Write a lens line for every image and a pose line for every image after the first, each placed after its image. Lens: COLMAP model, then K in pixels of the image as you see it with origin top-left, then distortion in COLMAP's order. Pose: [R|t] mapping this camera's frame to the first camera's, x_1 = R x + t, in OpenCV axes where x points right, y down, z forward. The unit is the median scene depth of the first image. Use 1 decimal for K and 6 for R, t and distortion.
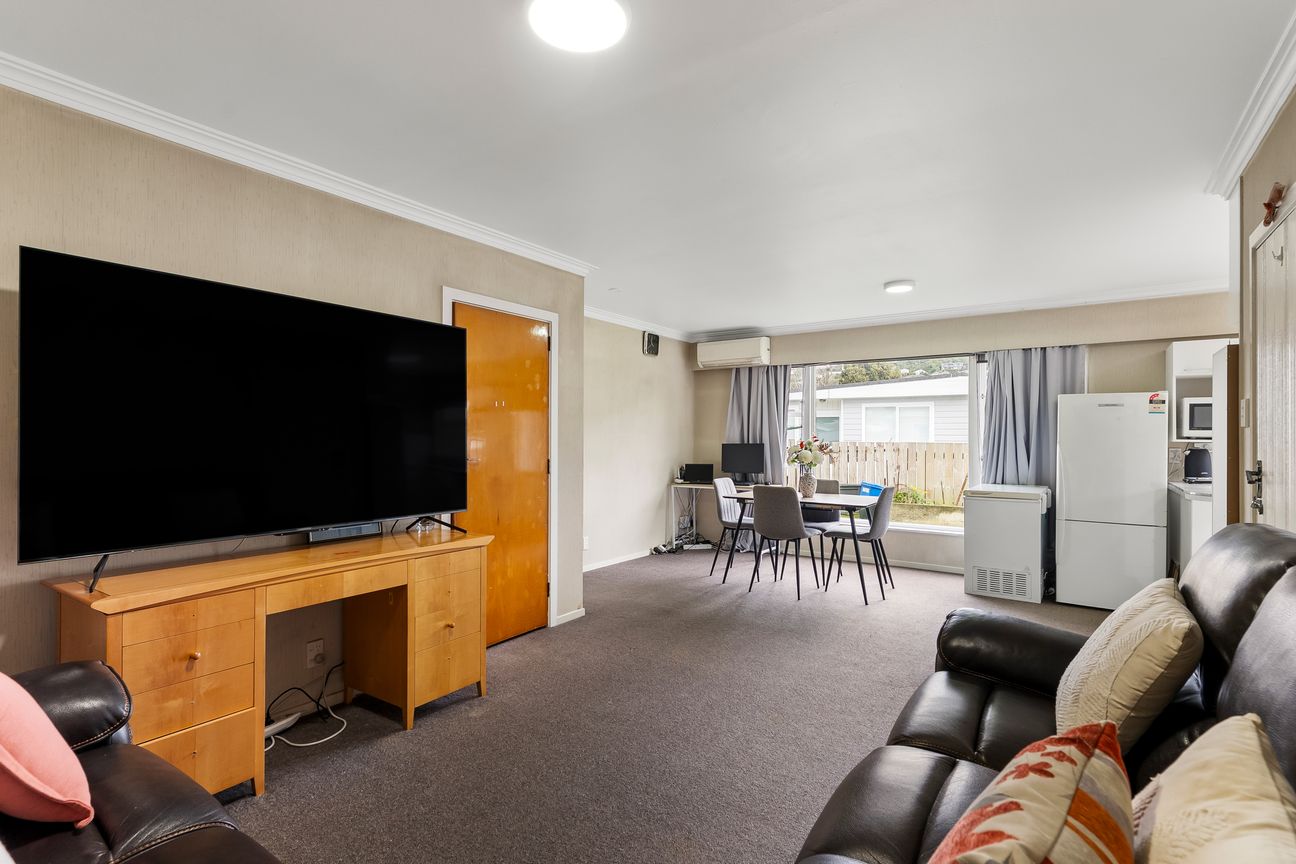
lens RADIAL K [[617.2, 0, 643.8], [0, 617.2, 436.7], [0, 0, 1]] dist [-0.003592, -0.000874]
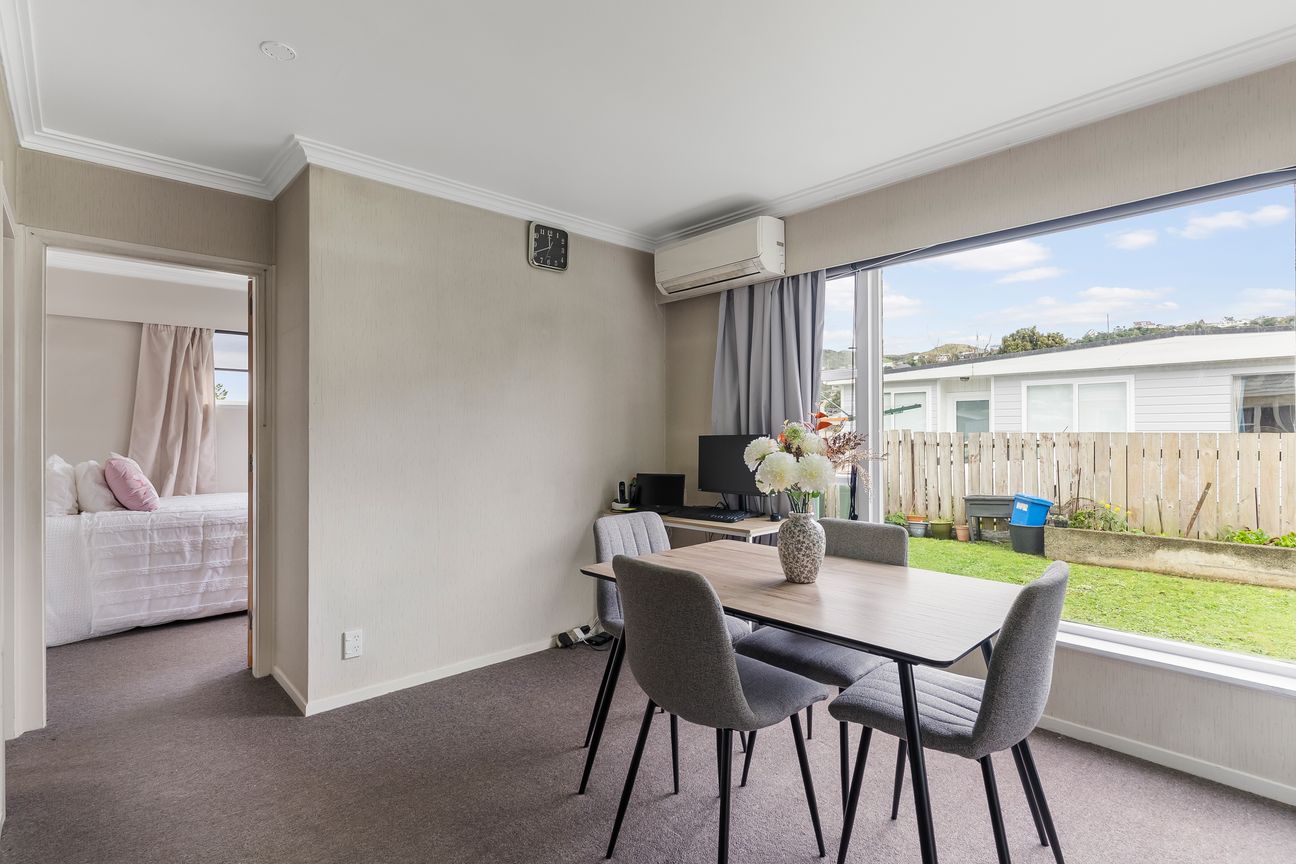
lens RADIAL K [[617.2, 0, 648.0], [0, 617.2, 432.3], [0, 0, 1]] dist [-0.003592, -0.000874]
pose [[0.976615, -0.008376, -0.214834, 0.200634], [0.008936, 0.999959, 0.001640, 0.006999], [0.214812, -0.003521, 0.976649, 0.491176]]
